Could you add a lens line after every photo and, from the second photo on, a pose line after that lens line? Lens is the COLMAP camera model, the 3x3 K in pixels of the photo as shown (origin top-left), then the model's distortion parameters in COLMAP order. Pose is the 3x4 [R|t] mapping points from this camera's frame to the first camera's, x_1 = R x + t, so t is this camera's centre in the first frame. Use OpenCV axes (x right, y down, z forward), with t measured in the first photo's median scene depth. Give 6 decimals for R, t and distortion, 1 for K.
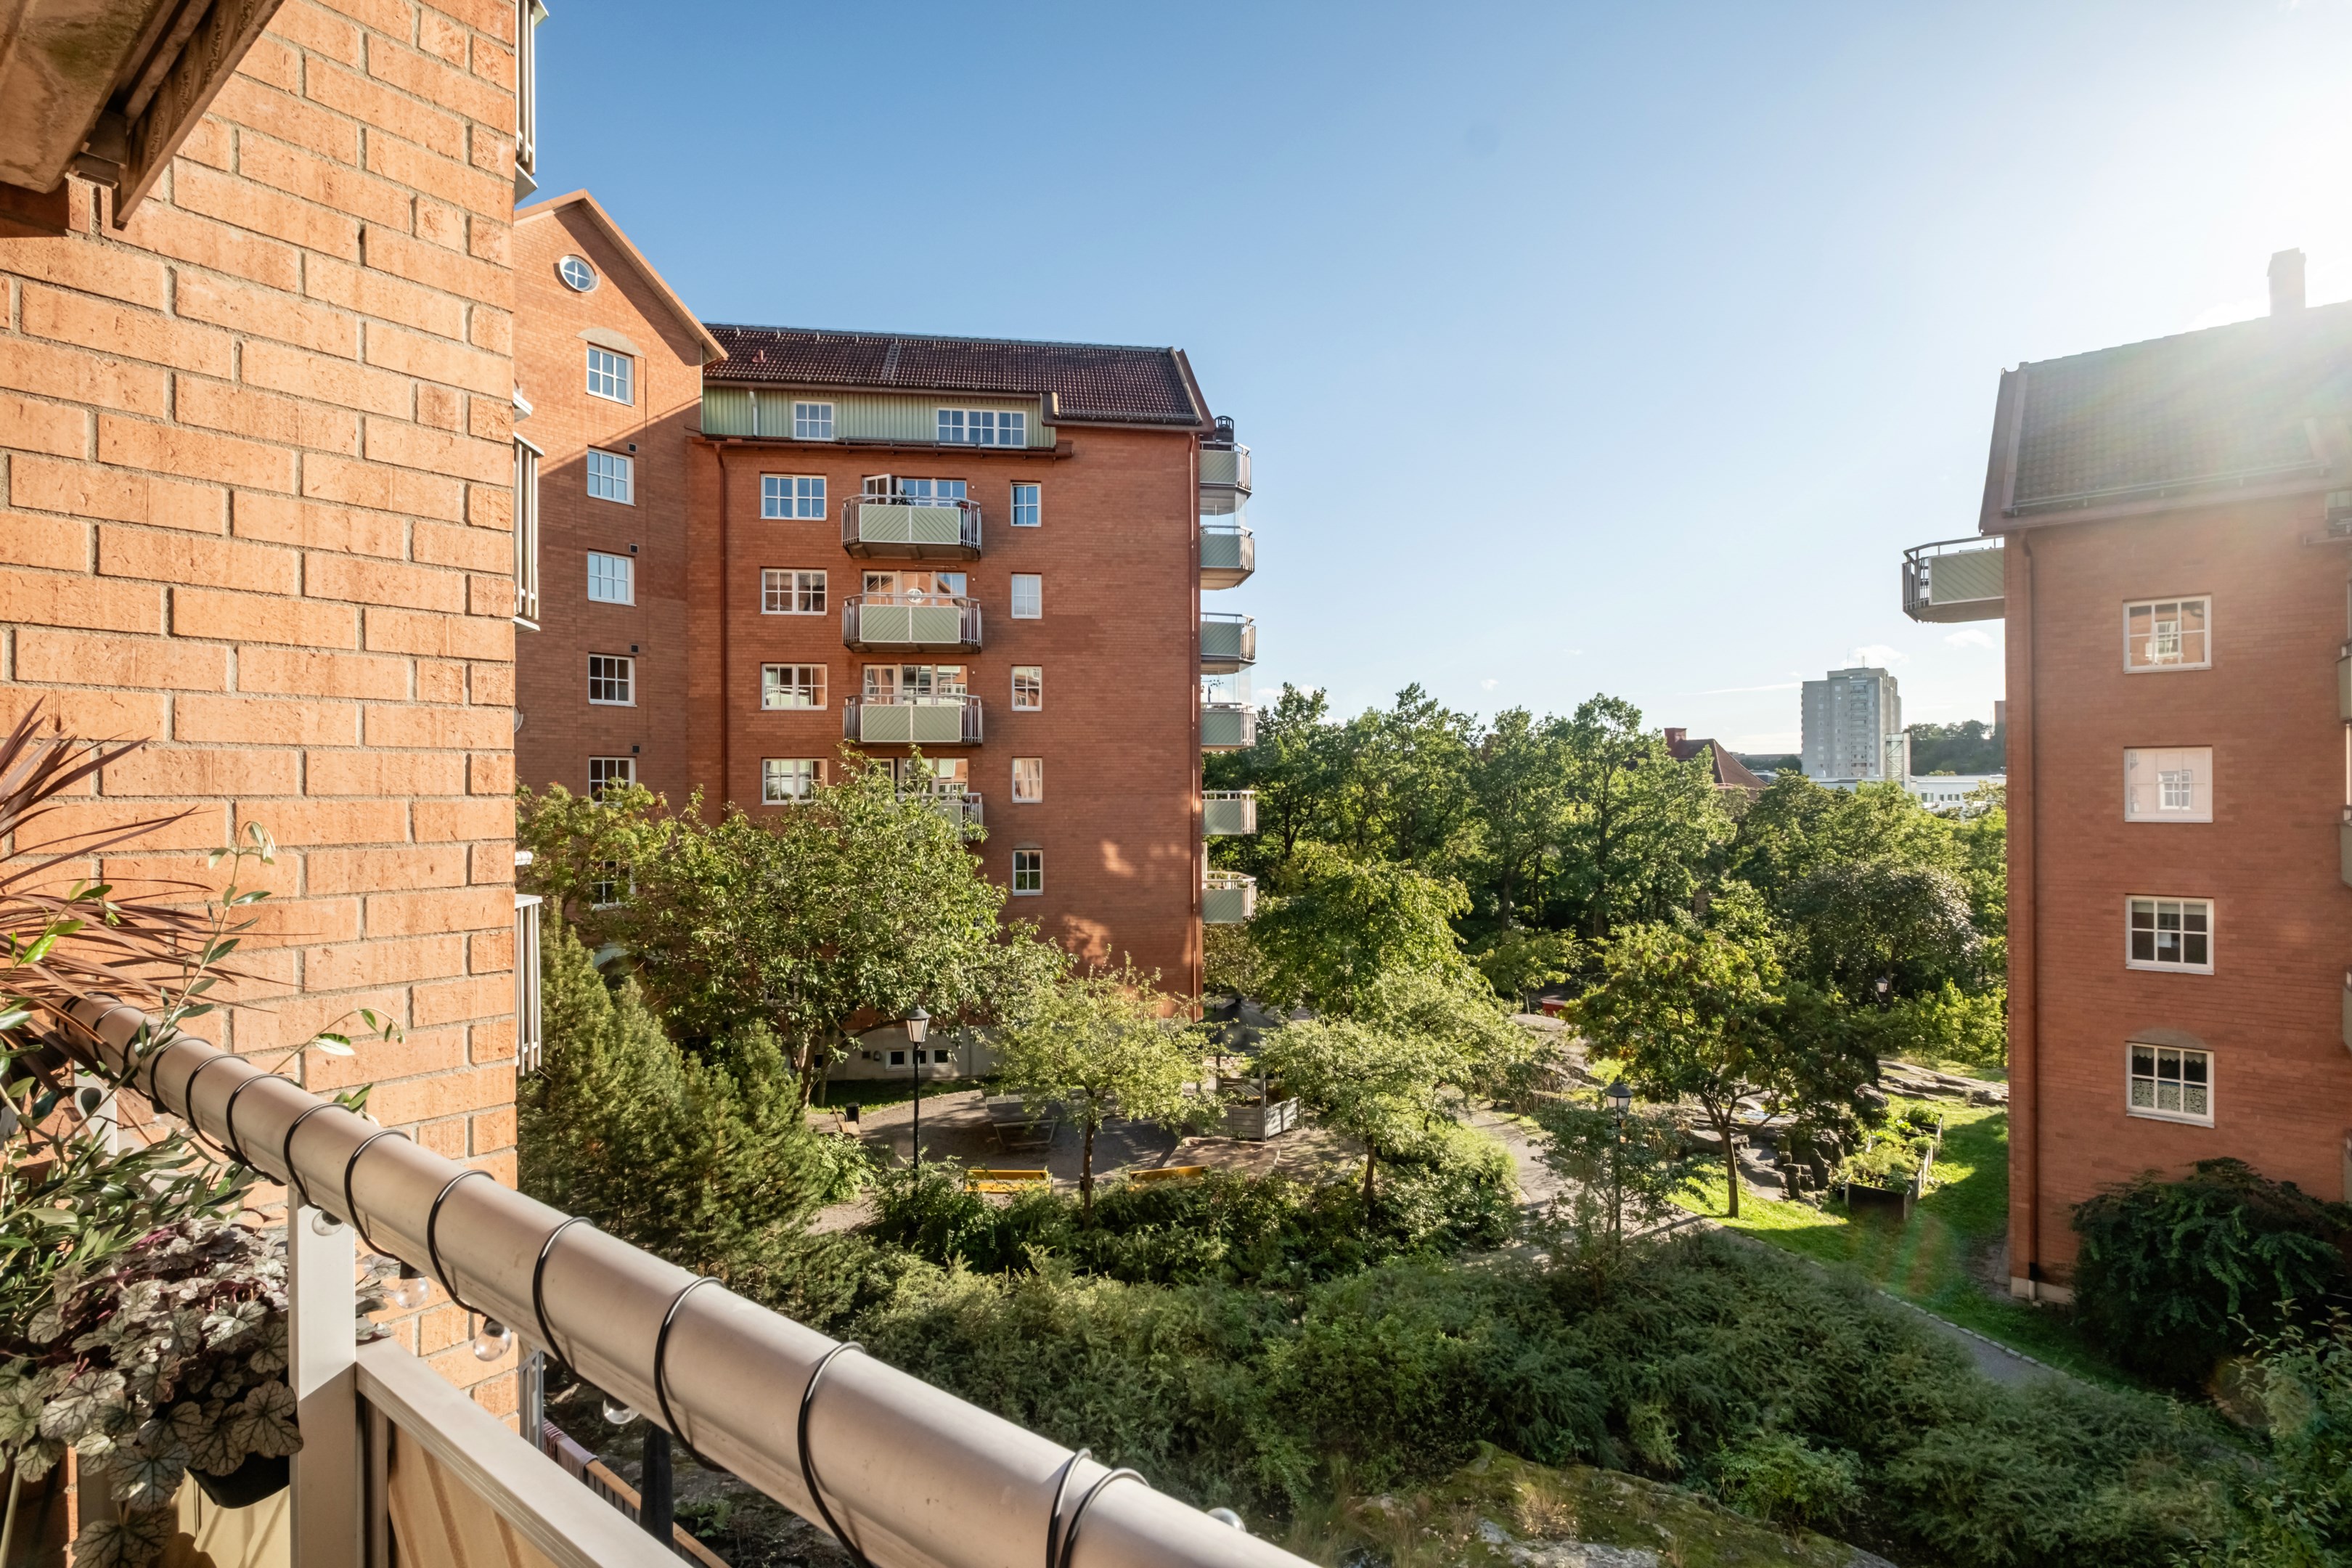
lens RADIAL K [[1076.5, 0, 1171.5], [0, 1076.5, 798.3], [0, 0, 1]] dist [-0.012337, -0.000839]
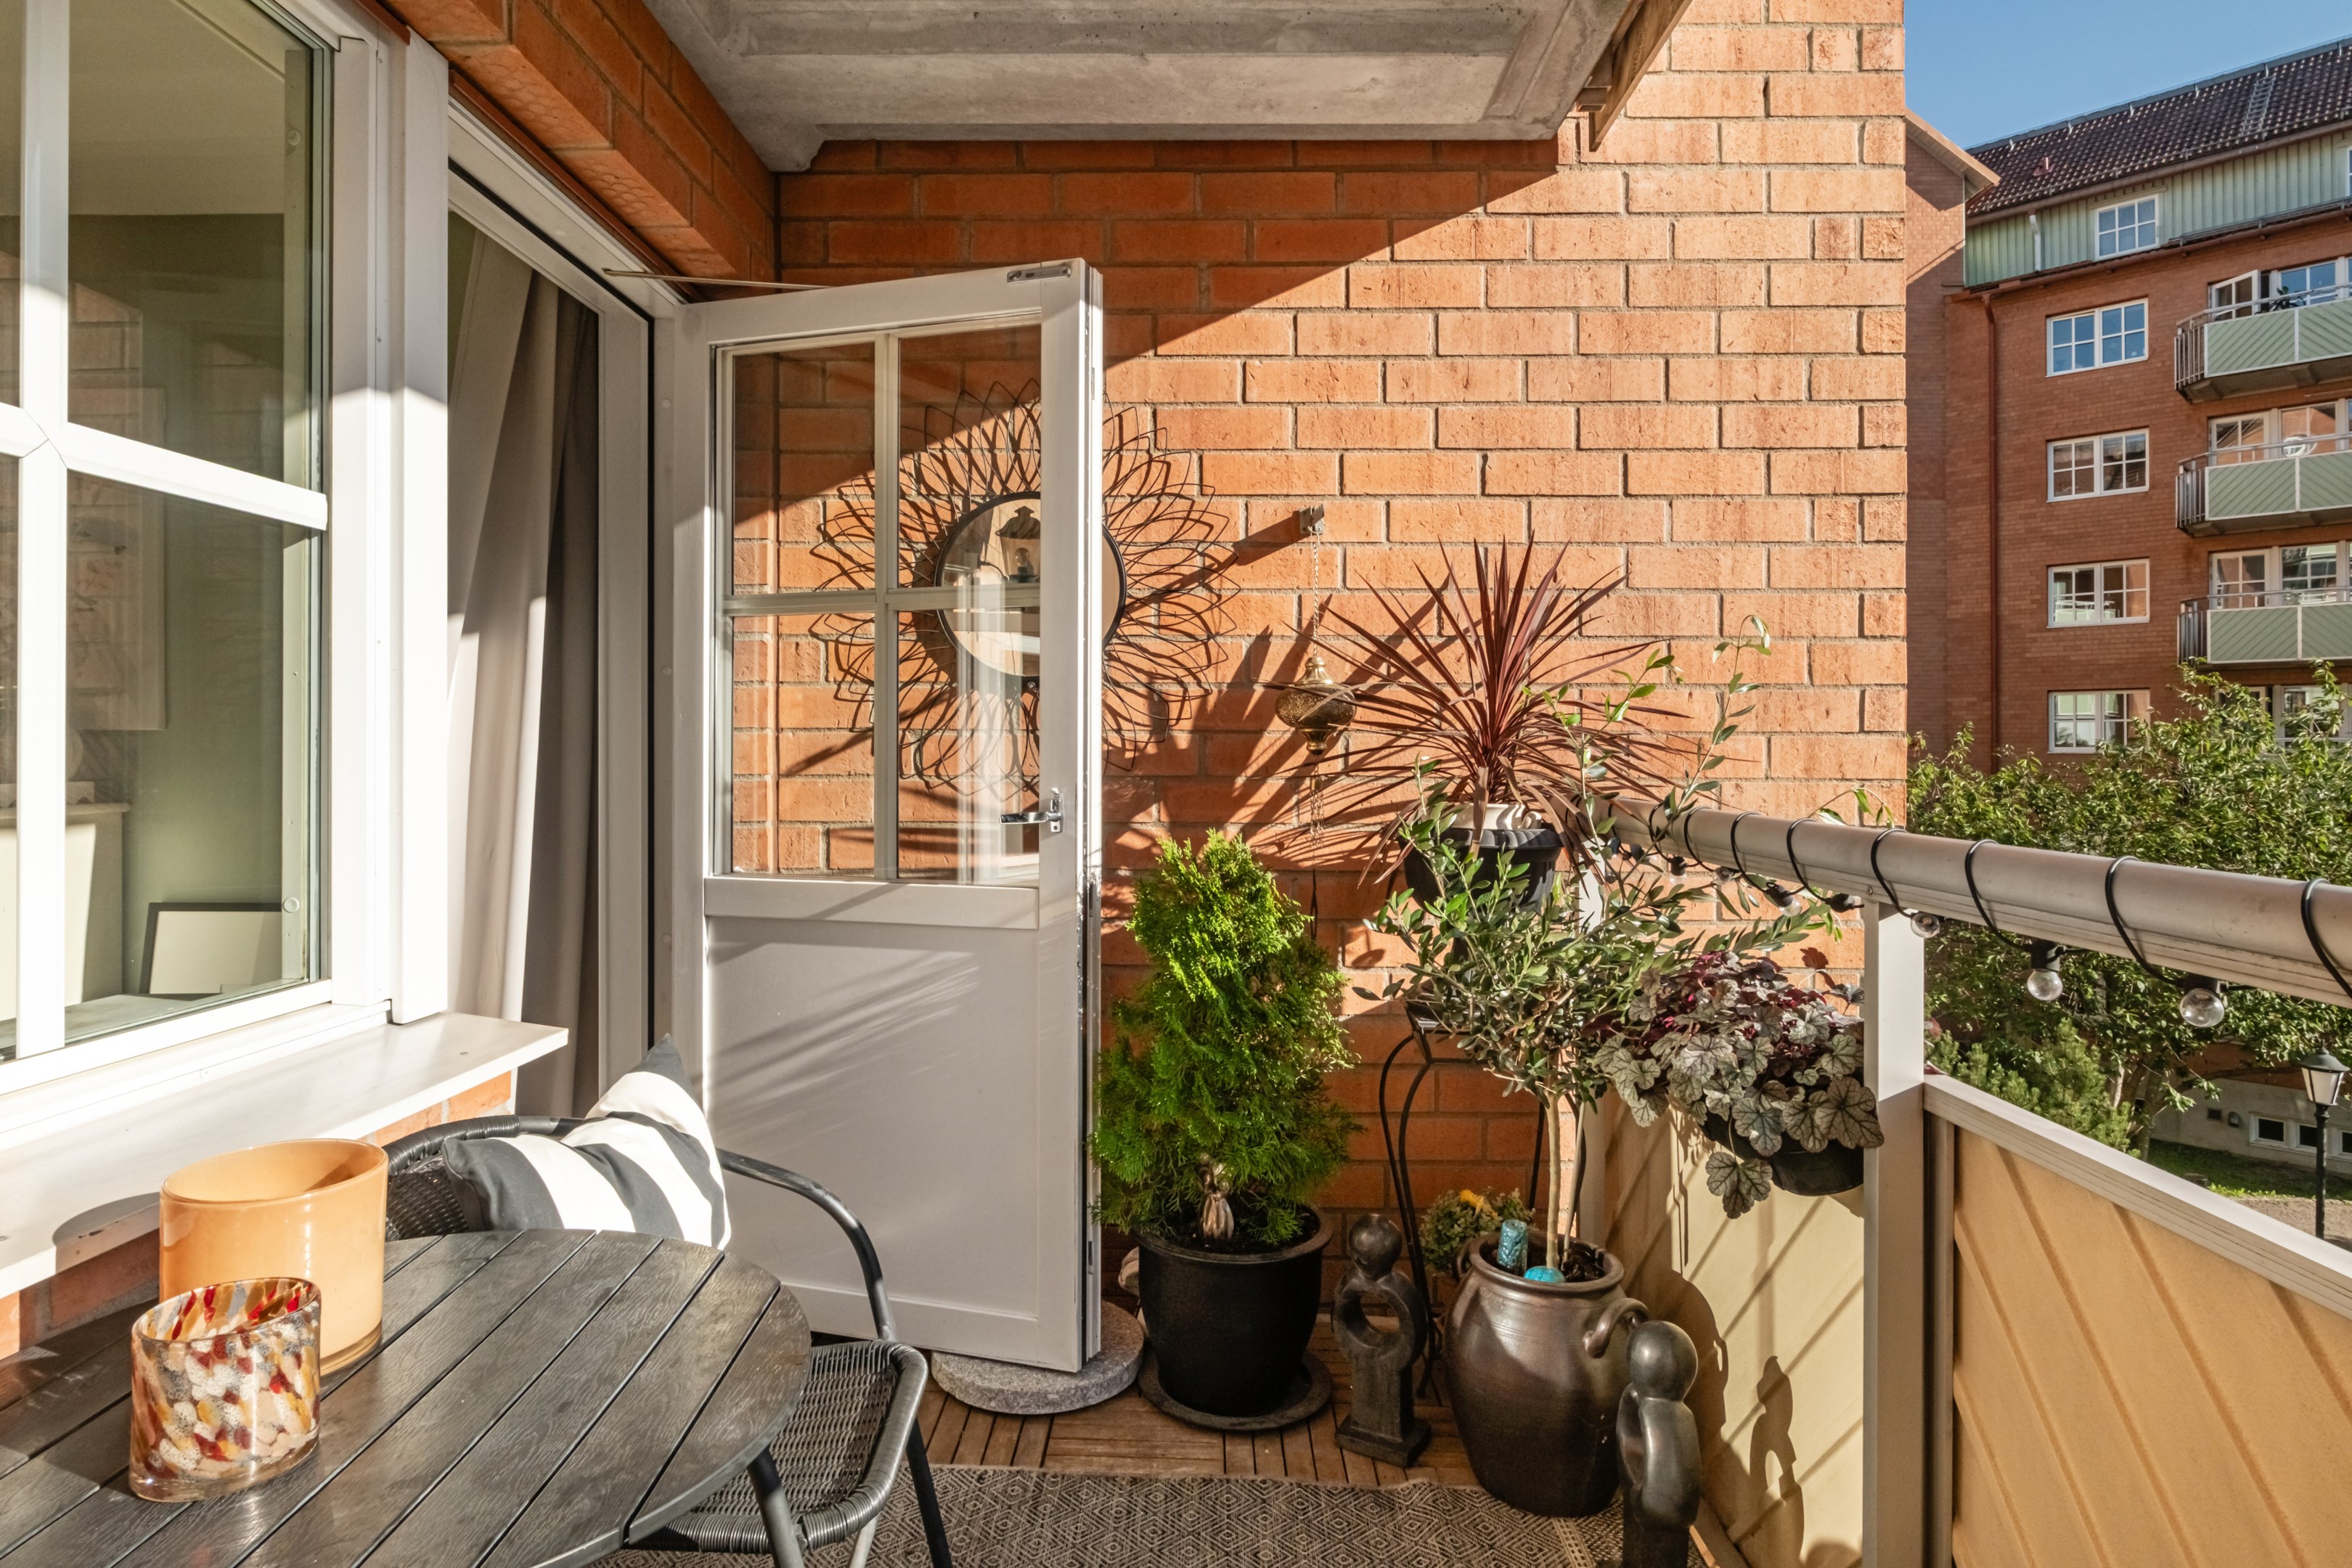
lens RADIAL K [[1278.7, 0, 1167.2], [0, 1278.7, 770.2], [0, 0, 1]] dist [-0.002575, 0.000620]
pose [[0.594483, -0.000353, -0.804108, -0.107237], [-0.007547, 0.999953, -0.006019, 0.122873], [0.804072, 0.009647, 0.594453, -0.164380]]
